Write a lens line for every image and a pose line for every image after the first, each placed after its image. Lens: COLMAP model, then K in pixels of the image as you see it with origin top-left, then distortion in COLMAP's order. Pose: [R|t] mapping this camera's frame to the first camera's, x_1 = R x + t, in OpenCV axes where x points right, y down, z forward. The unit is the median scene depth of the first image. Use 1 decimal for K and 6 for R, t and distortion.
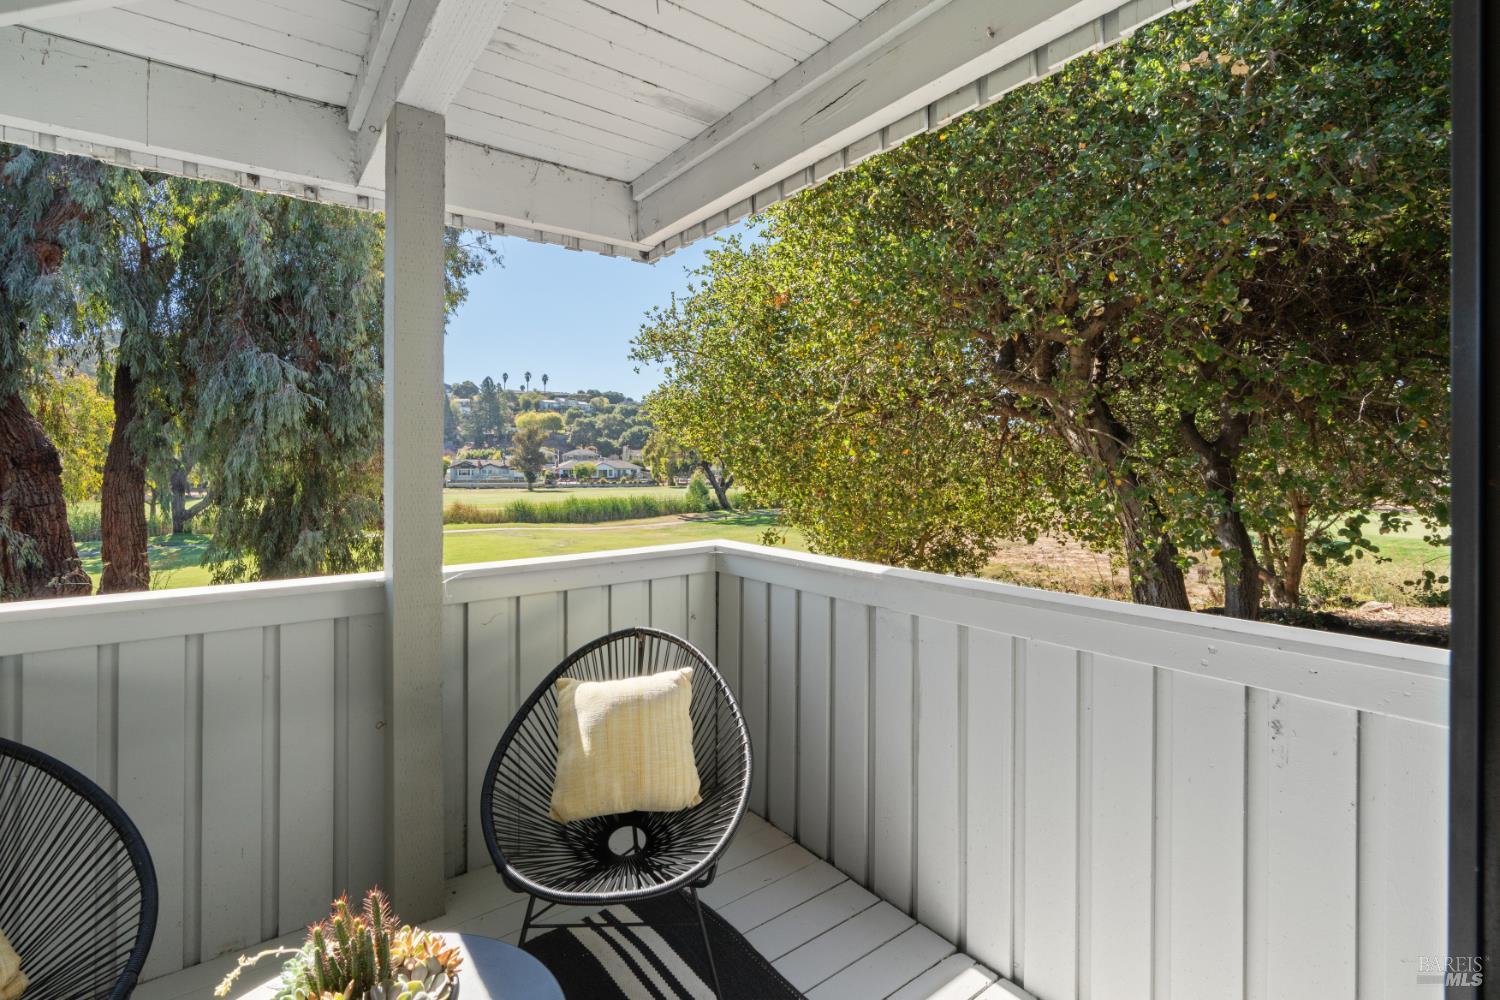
lens RADIAL K [[691.5, 0, 746.6], [0, 691.5, 463.3], [0, 0, 1]] dist [-0.000657, 0.000101]
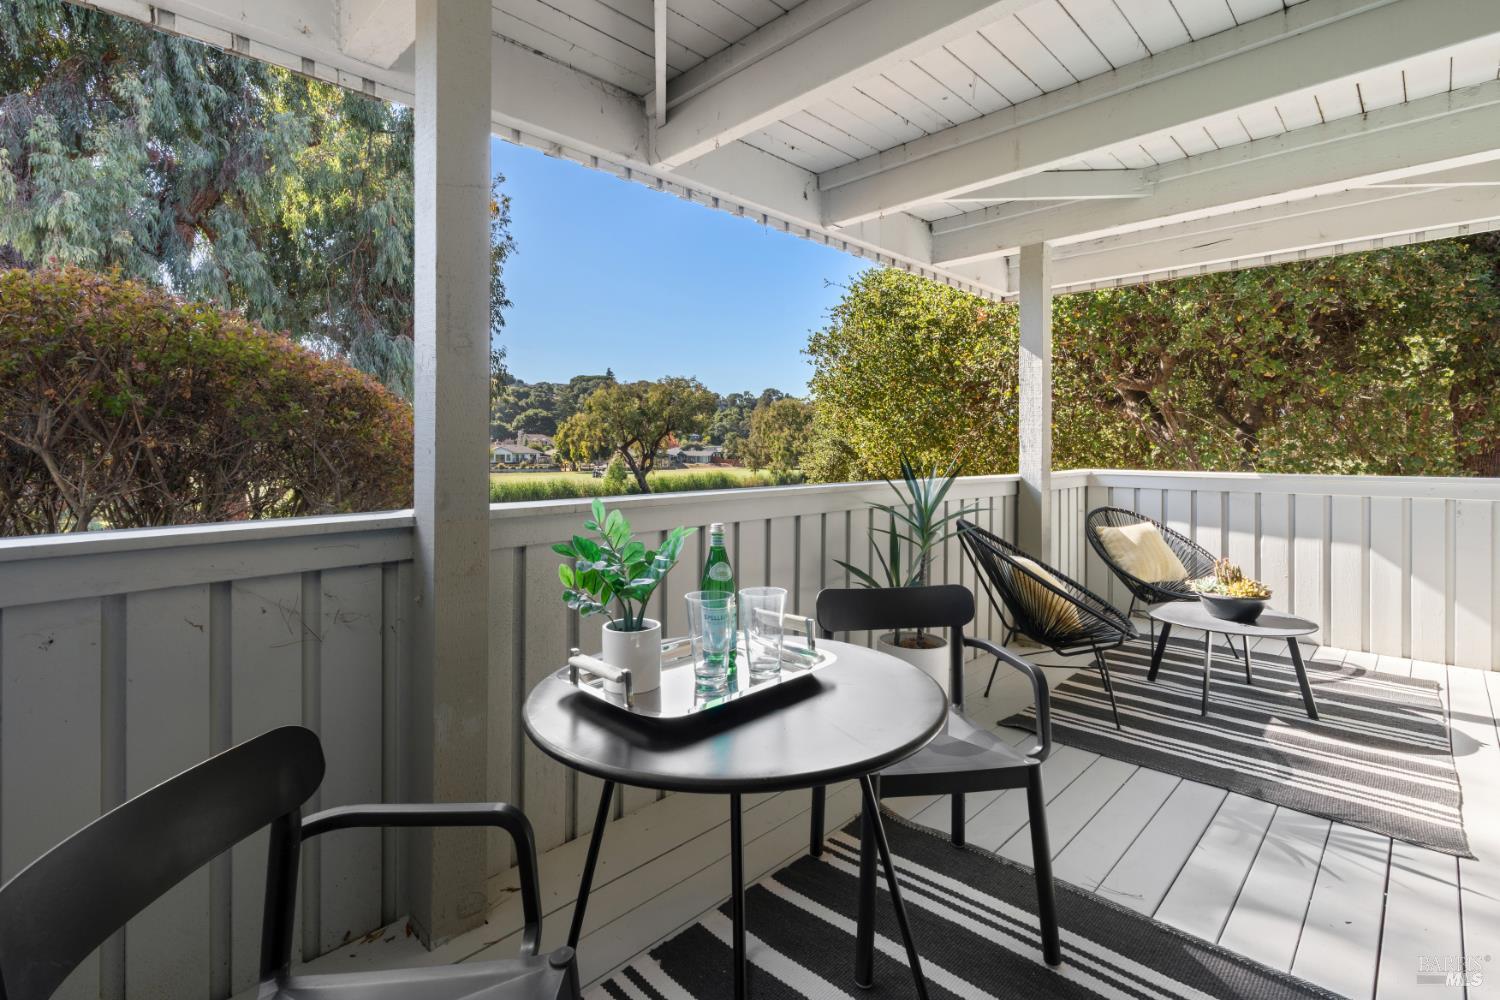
lens RADIAL K [[698.3, 0, 747.6], [0, 698.3, 443.0], [0, 0, 1]] dist [-0.003271, 0.000835]
pose [[0.988702, 0.006049, 0.149774, -0.163479], [-0.004736, 0.999947, -0.009118, 0.009422], [-0.149822, 0.008306, 0.988678, -0.088634]]
